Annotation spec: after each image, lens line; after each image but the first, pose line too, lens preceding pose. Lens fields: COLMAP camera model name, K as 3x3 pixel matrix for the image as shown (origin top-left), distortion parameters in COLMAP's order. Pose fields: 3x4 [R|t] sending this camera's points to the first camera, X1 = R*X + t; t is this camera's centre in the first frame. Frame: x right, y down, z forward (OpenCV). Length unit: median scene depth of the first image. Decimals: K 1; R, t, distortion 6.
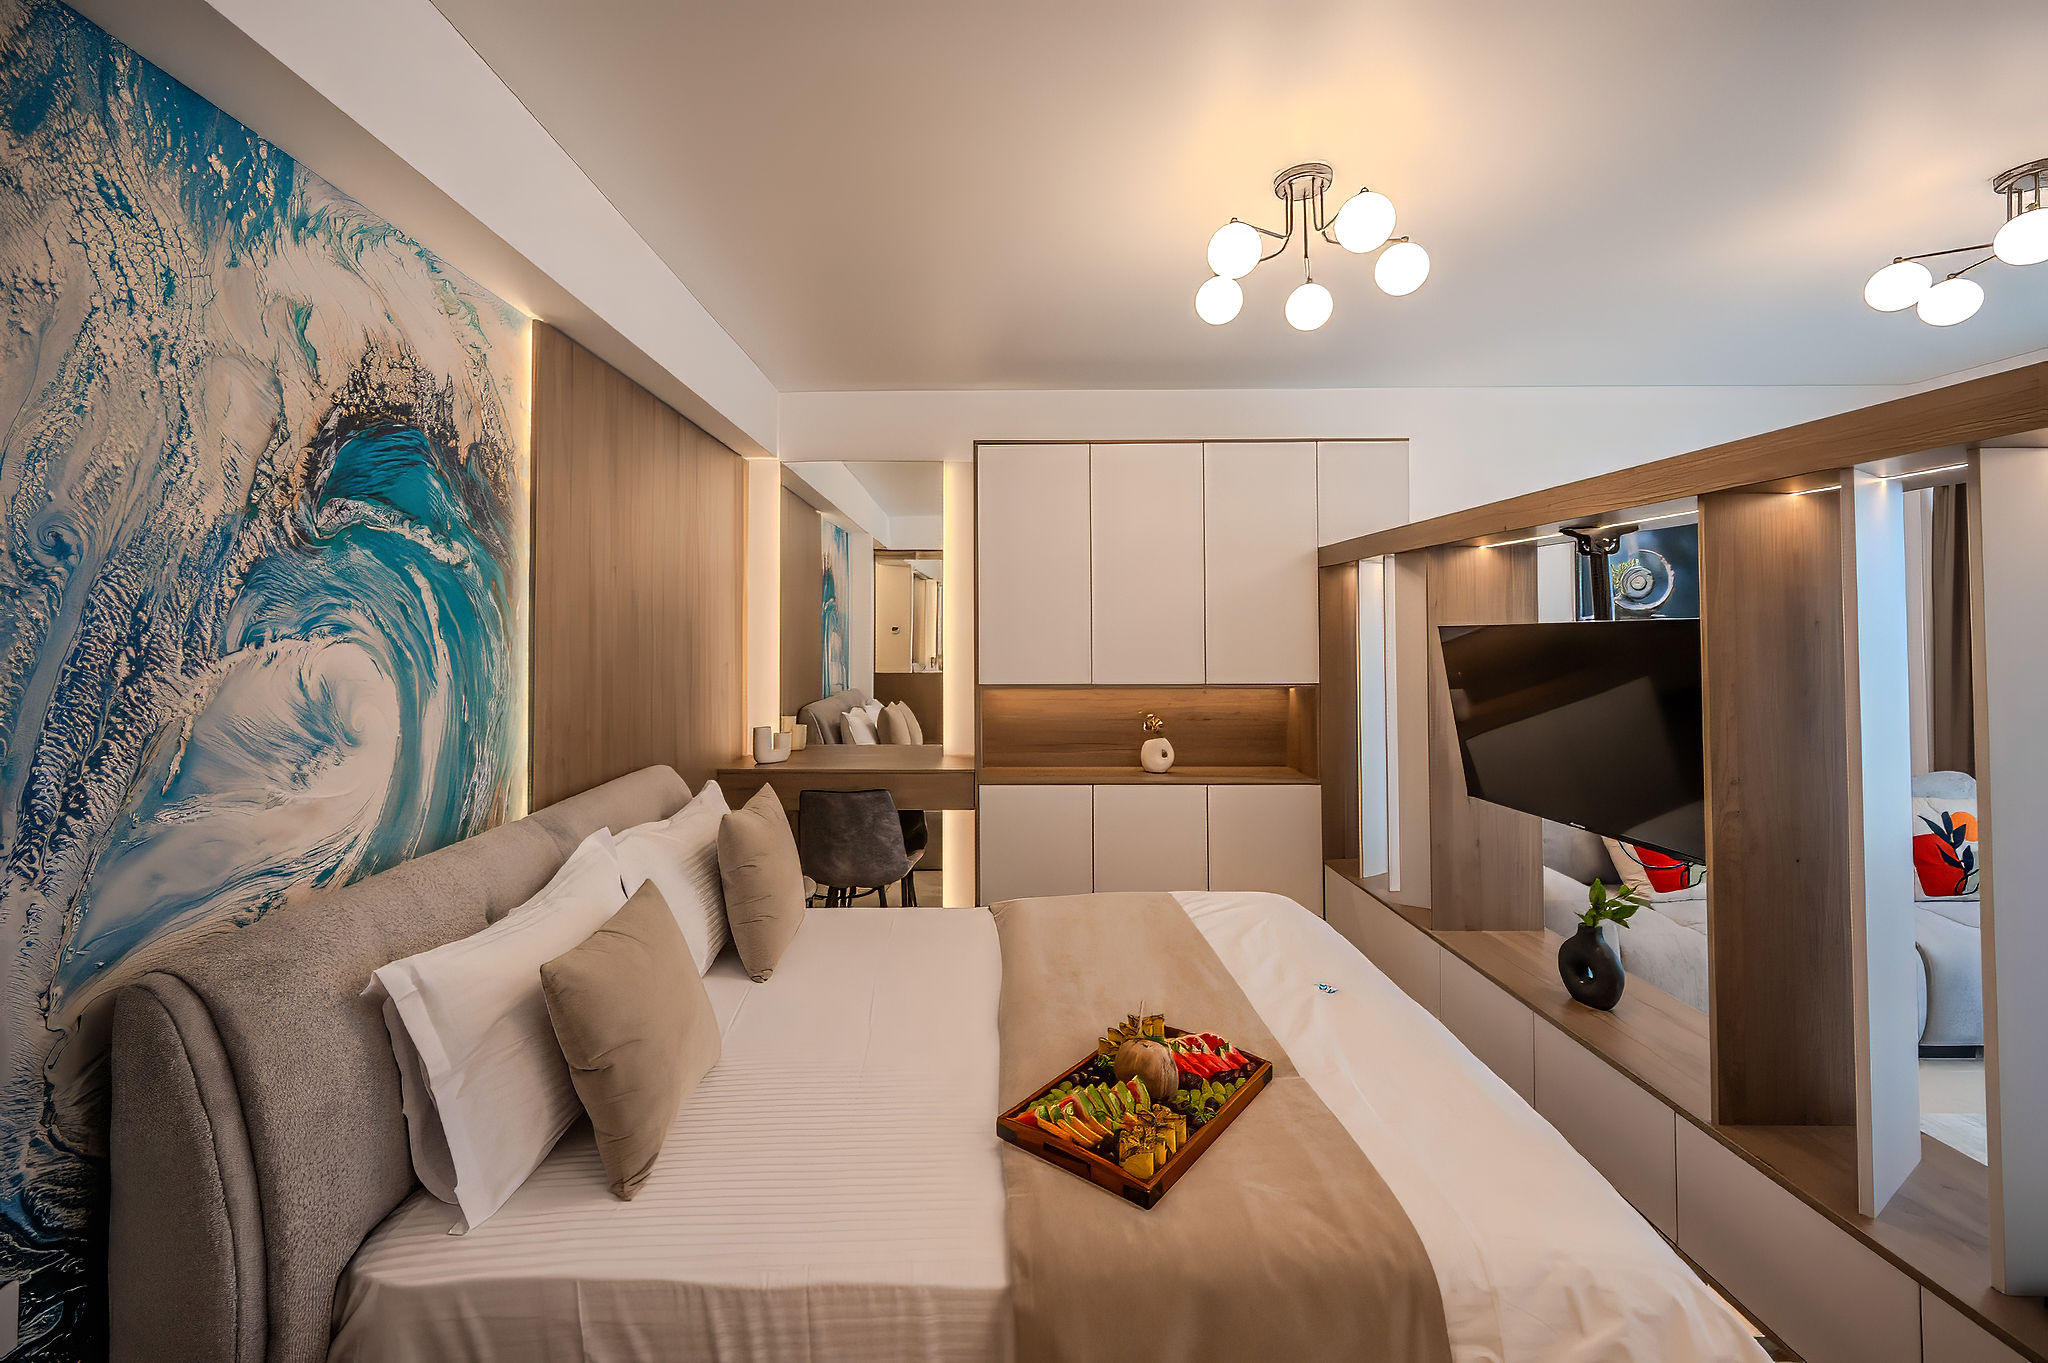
lens RADIAL K [[824.8, 0, 1018.4], [0, 824.8, 608.5], [0, 0, 1]] dist [-0.002462, -0.000437]
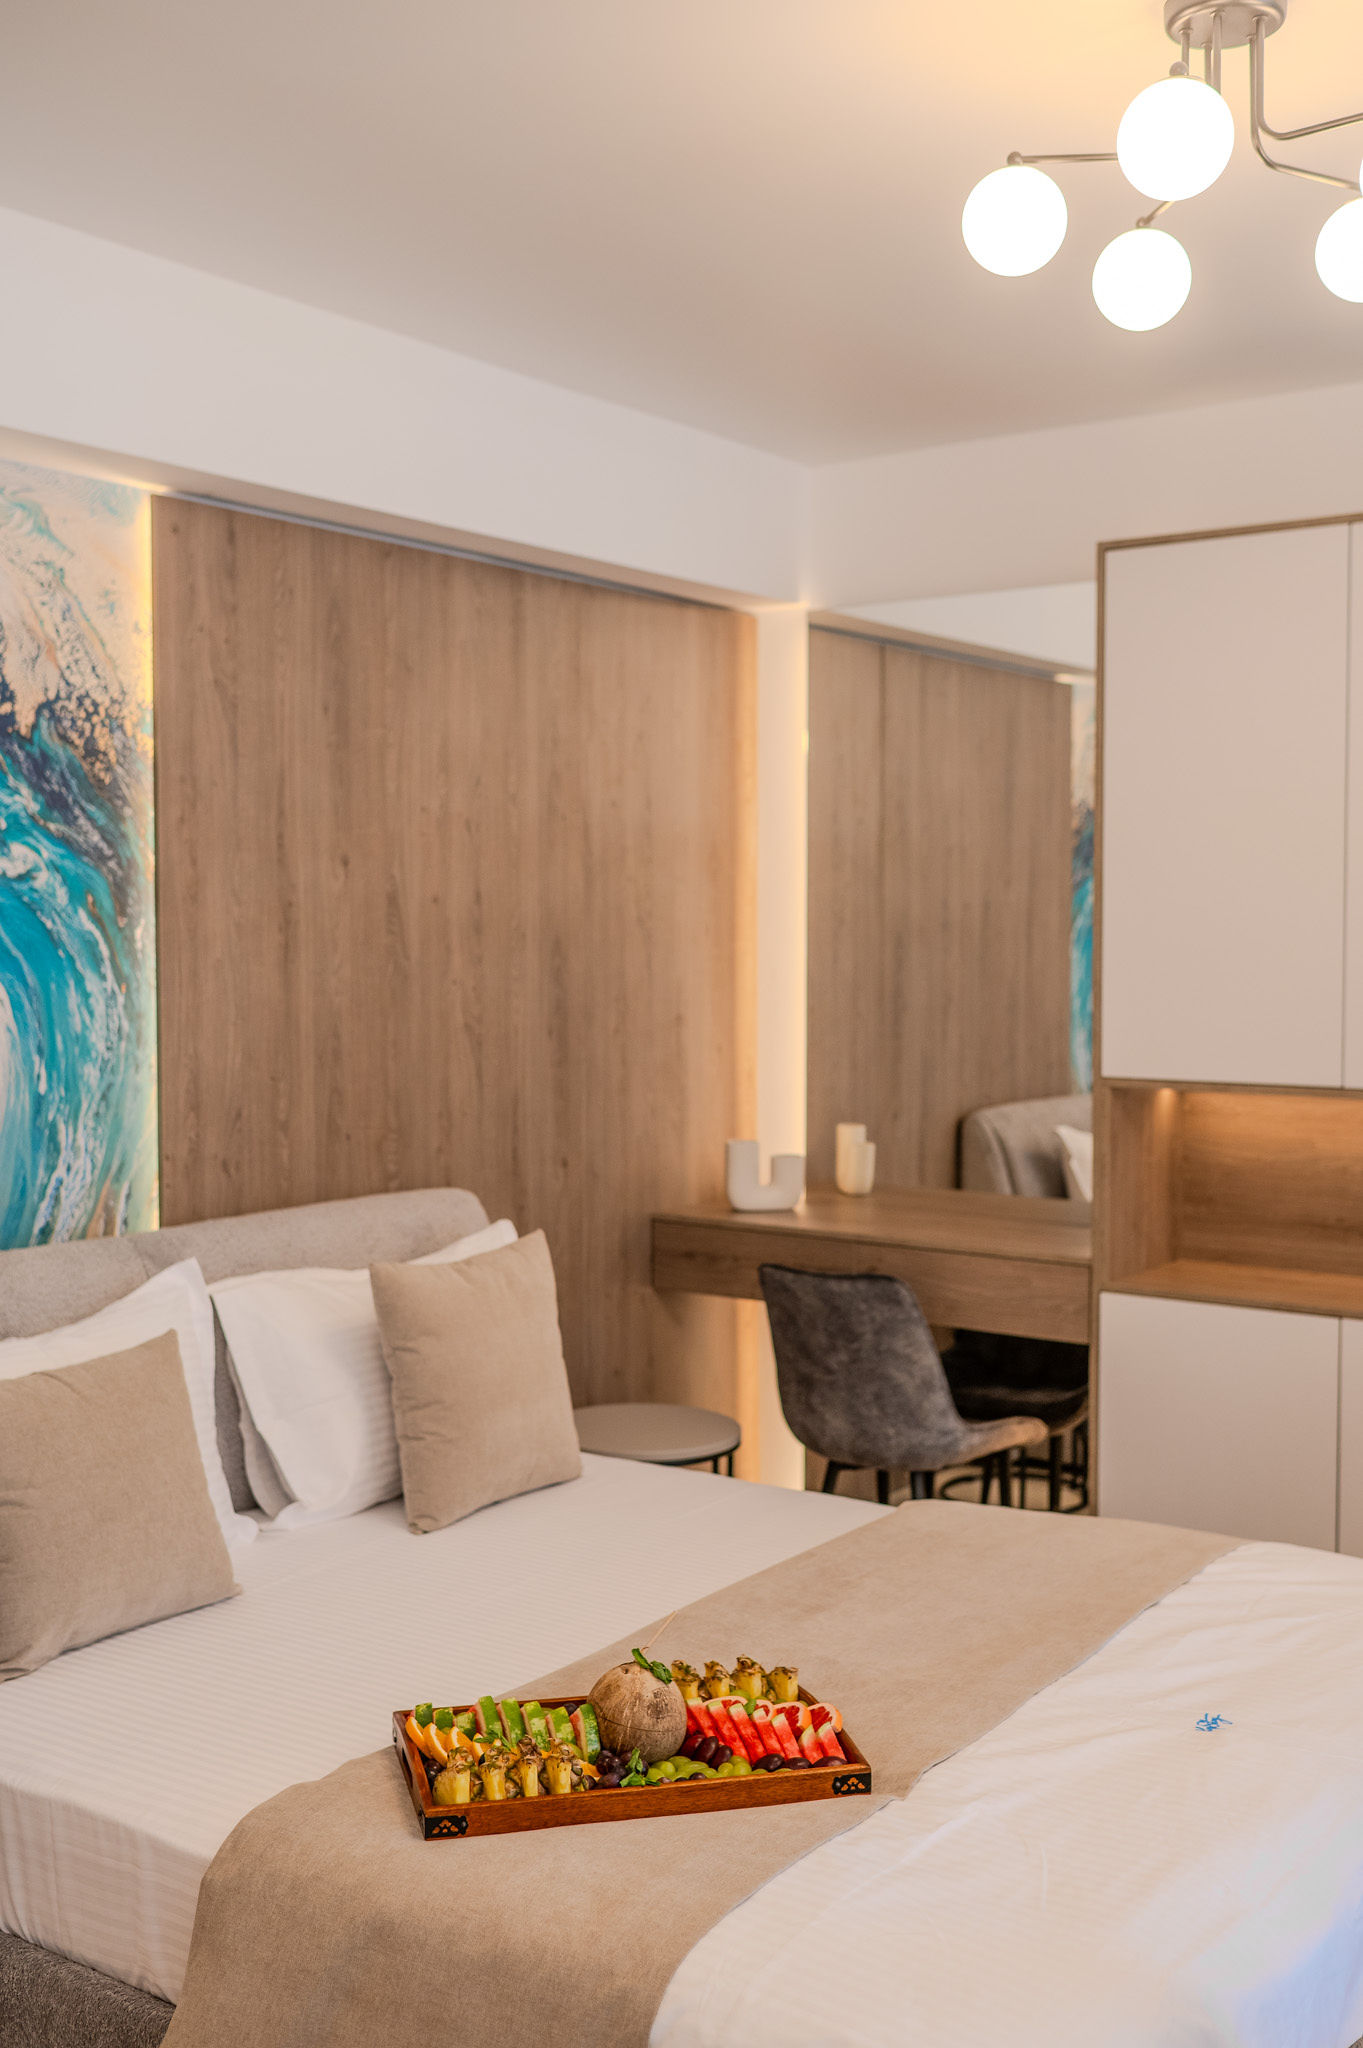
lens RADIAL K [[2051.3, 0, 681.5], [0, 2051.3, 1024.0], [0, 0, 1]] dist [0.015494, 0.001570]
pose [[0.820681, 0.028483, -0.570677, 0.774335], [0.013009, 0.997566, 0.068497, -0.037436], [0.571239, -0.063638, 0.818313, -0.141872]]
